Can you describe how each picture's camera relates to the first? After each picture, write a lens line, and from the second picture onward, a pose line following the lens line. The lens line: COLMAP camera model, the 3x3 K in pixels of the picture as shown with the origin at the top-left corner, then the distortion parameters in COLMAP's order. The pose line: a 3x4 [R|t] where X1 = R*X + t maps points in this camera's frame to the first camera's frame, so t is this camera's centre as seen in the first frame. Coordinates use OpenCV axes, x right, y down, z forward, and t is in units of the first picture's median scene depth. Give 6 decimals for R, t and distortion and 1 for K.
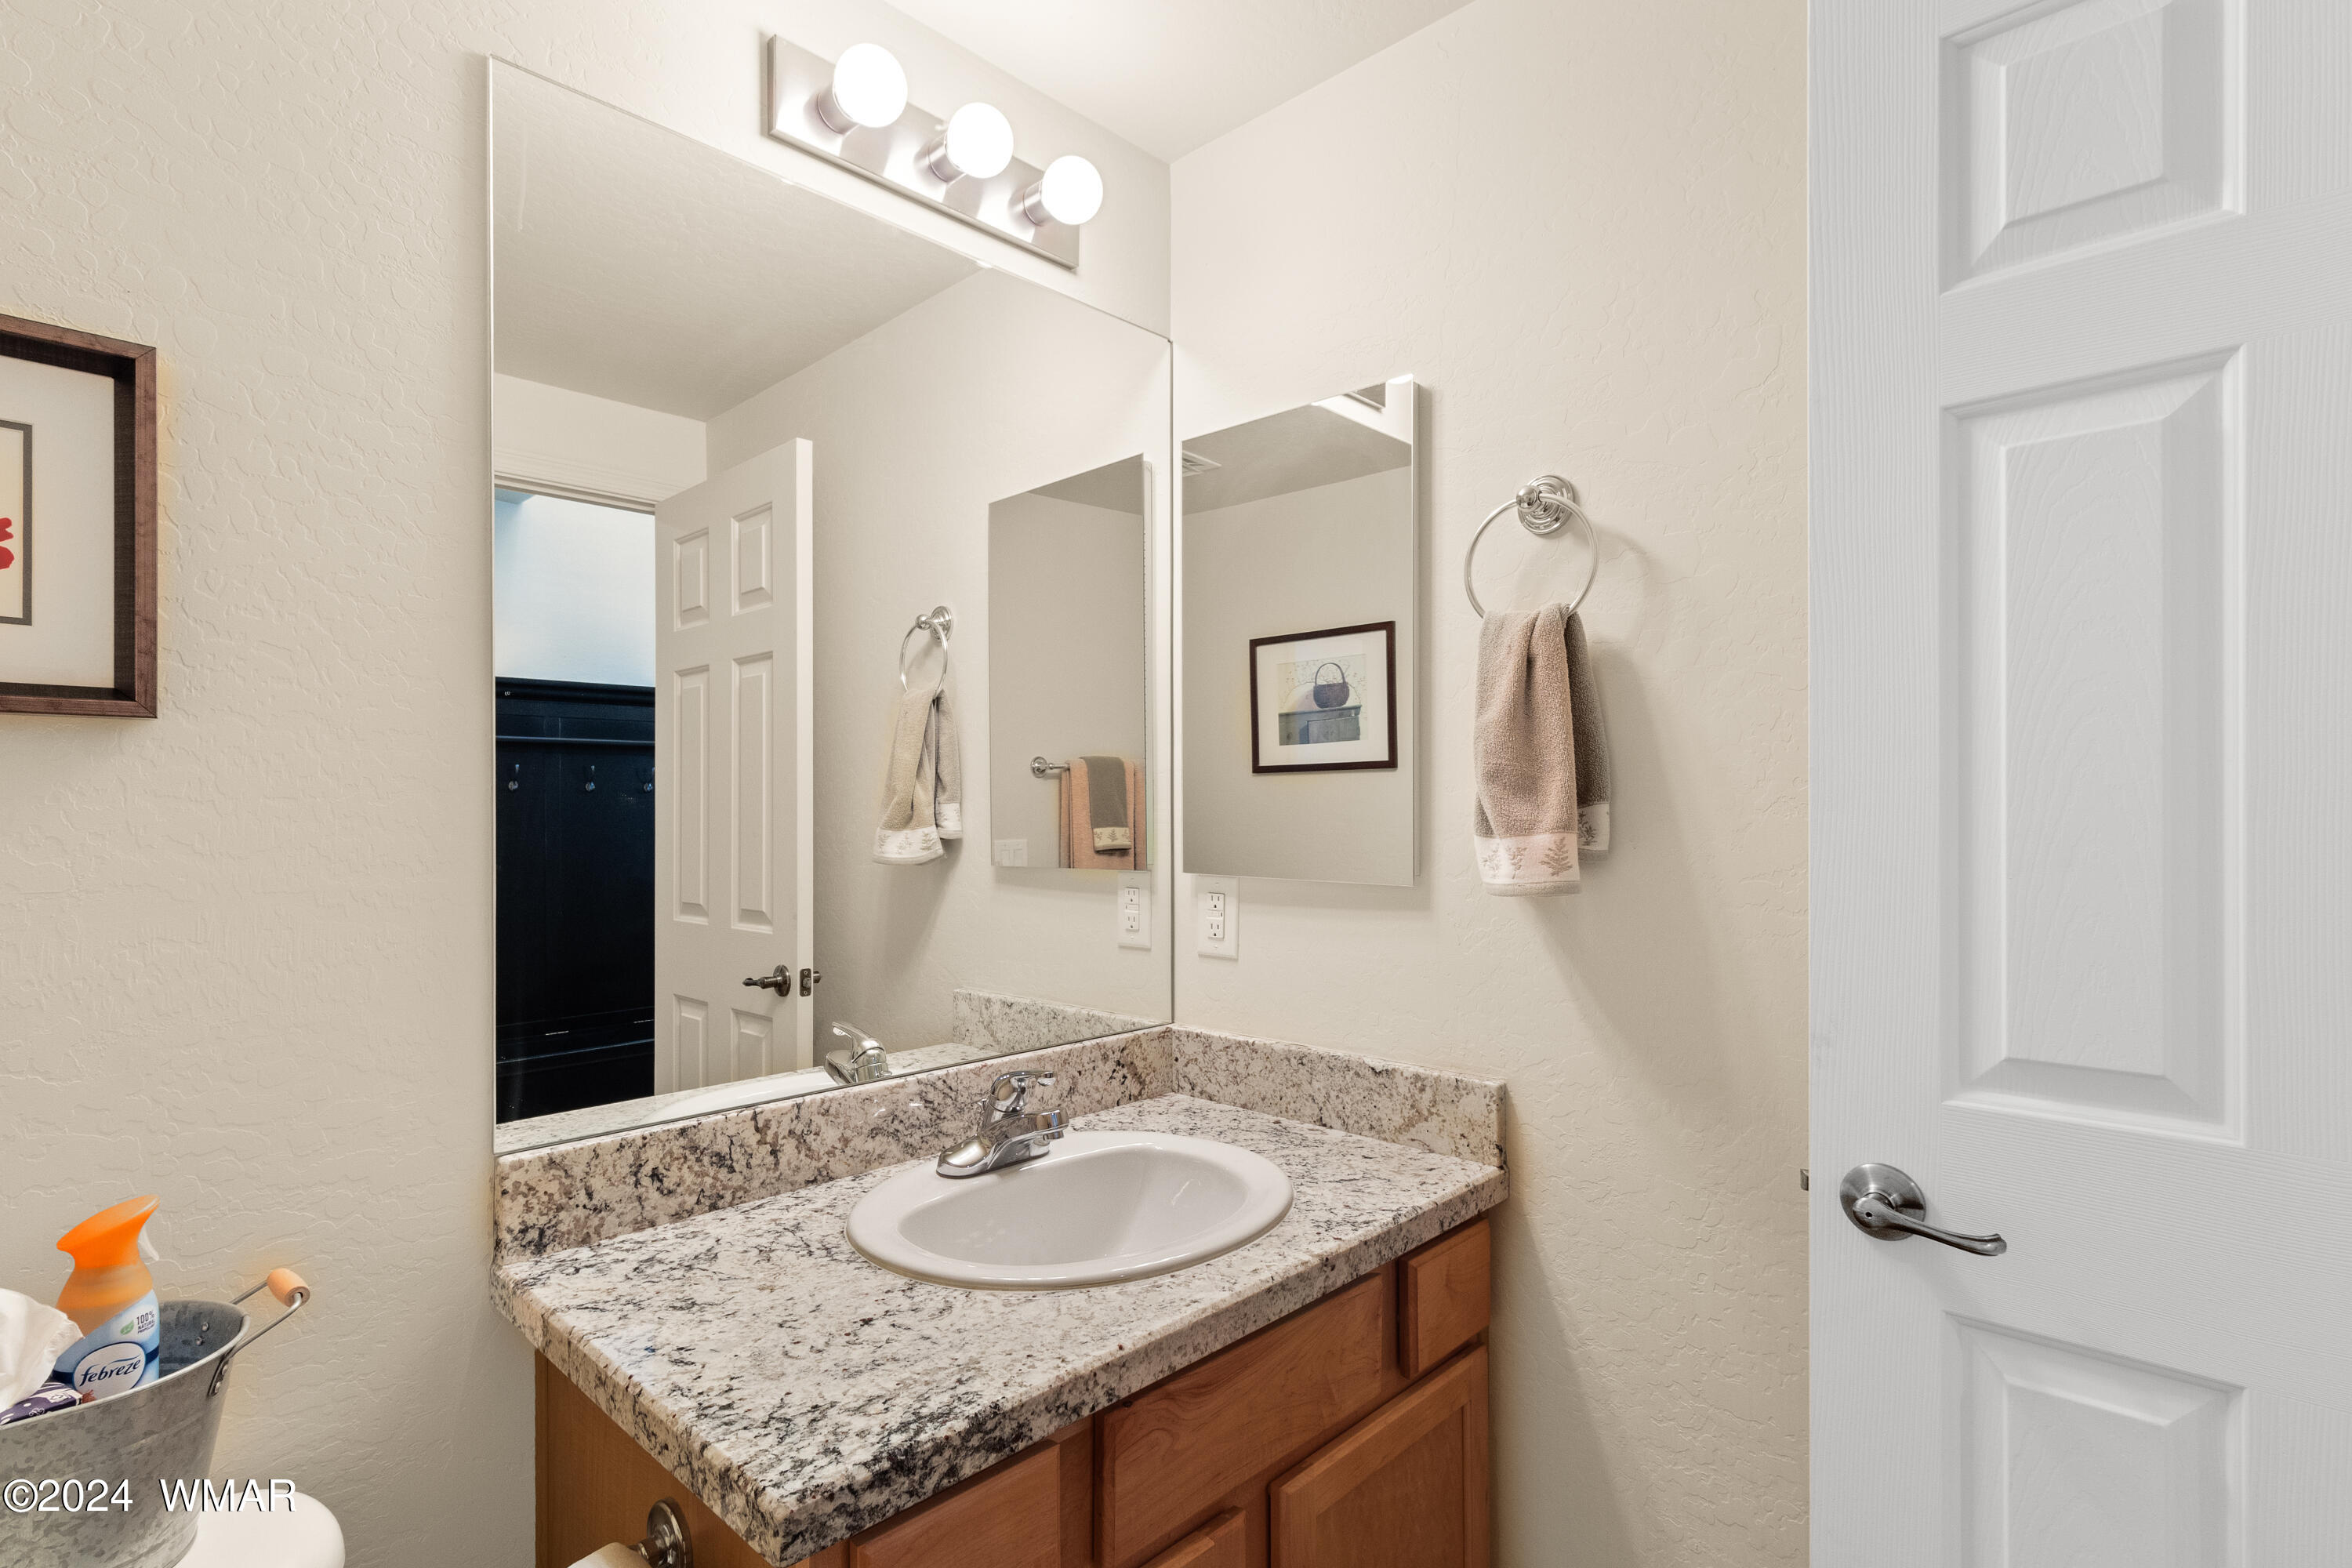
lens RADIAL K [[1157.5, 0, 1176.7], [0, 1157.5, 812.9], [0, 0, 1]] dist [-0.000455, -0.000313]
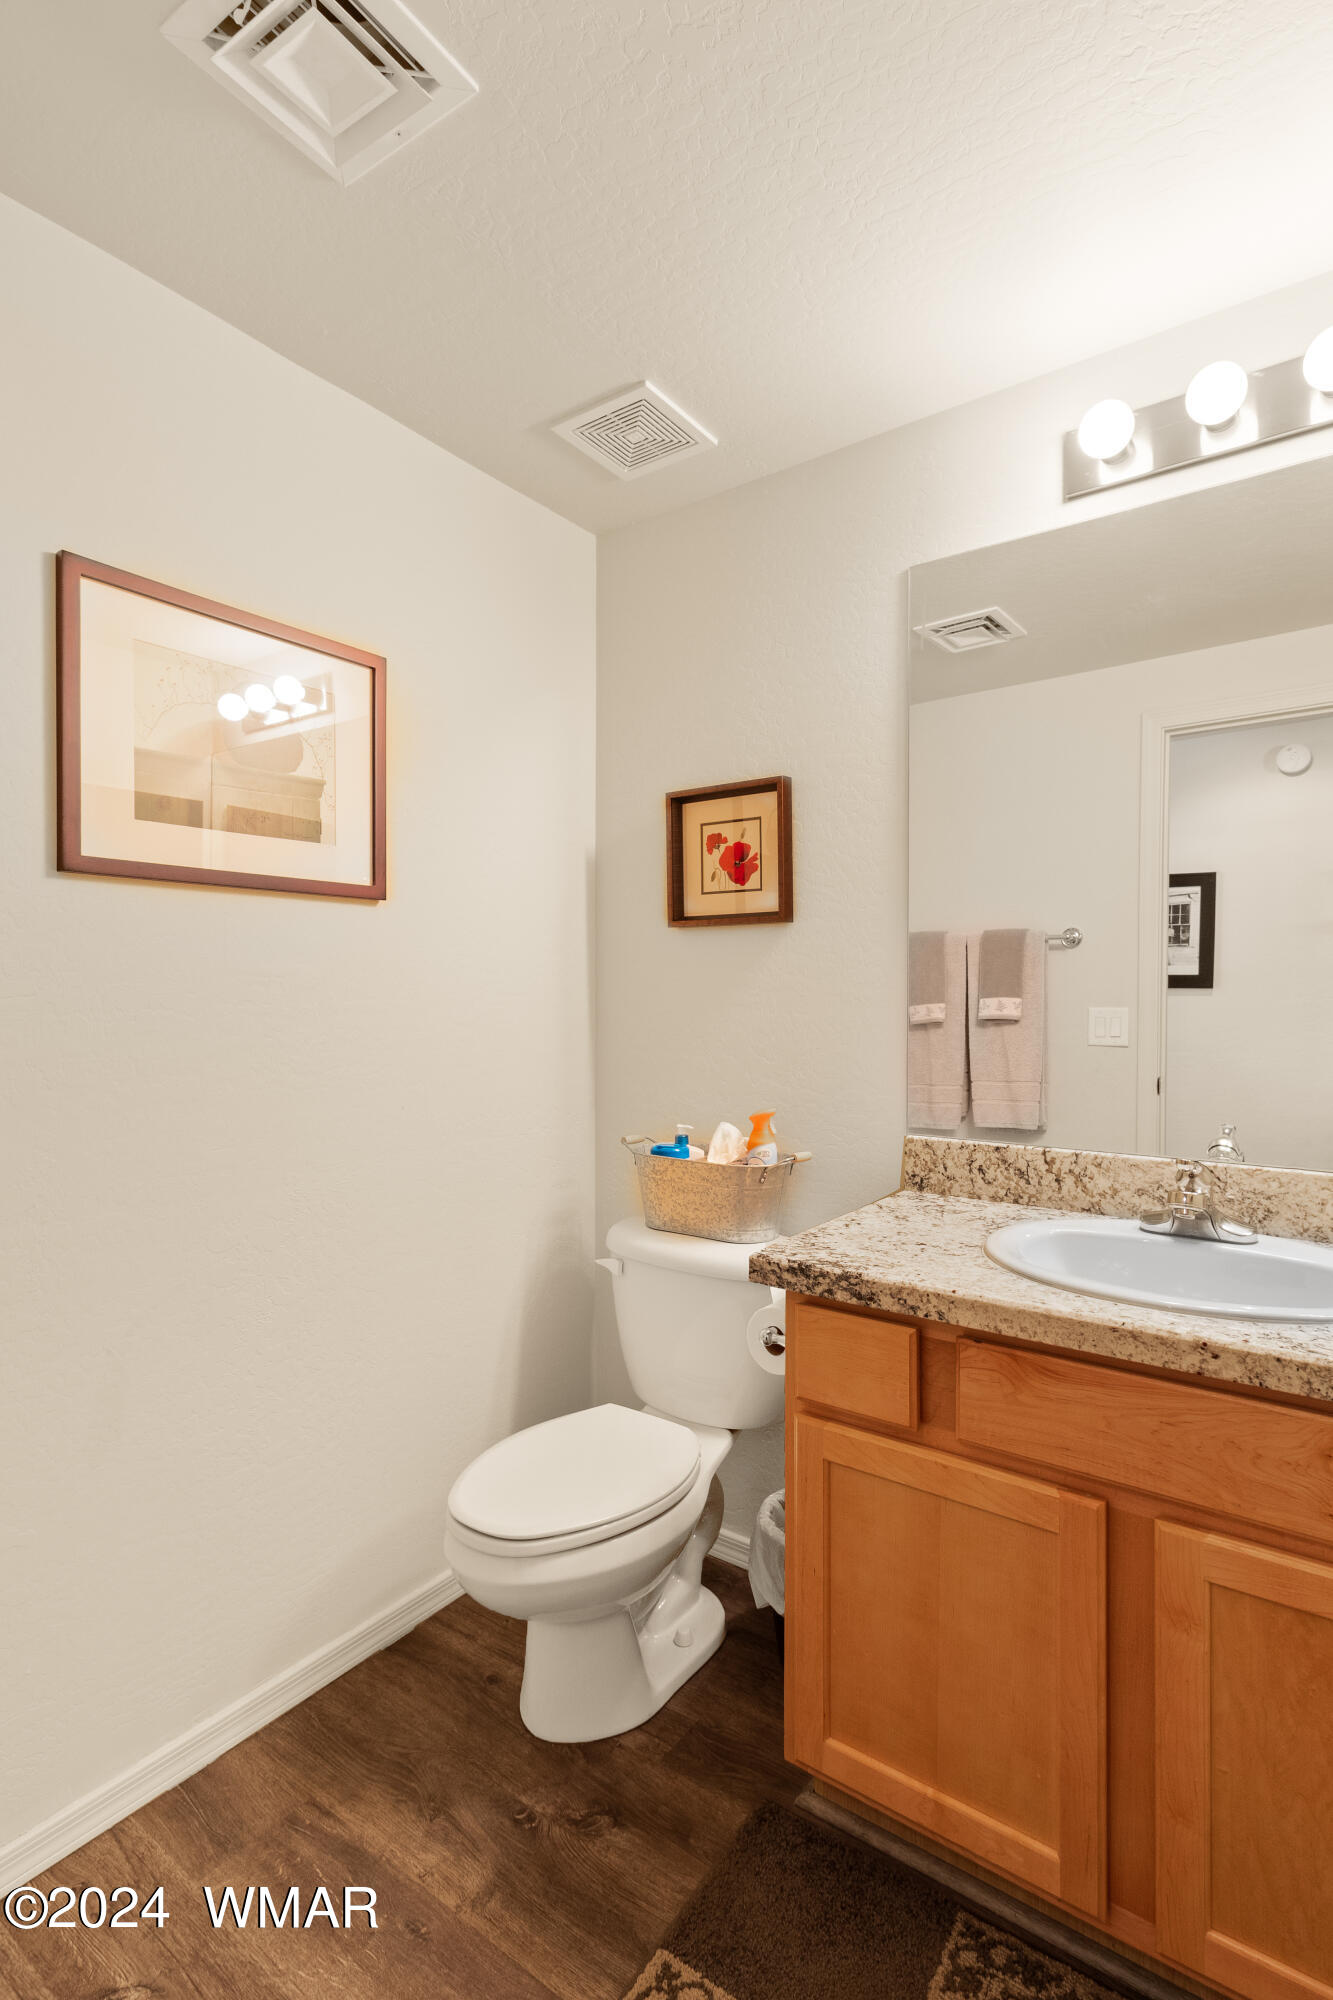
lens RADIAL K [[977.0, 0, 666.5], [0, 977.0, 1000.0], [0, 0, 1]] dist [0.005587, 0.001515]
pose [[0.127676, 0.007611, -0.991787, 0.947873], [-0.006808, 0.999954, 0.006797, 0.060128], [0.991793, 0.005884, 0.127722, 0.373090]]
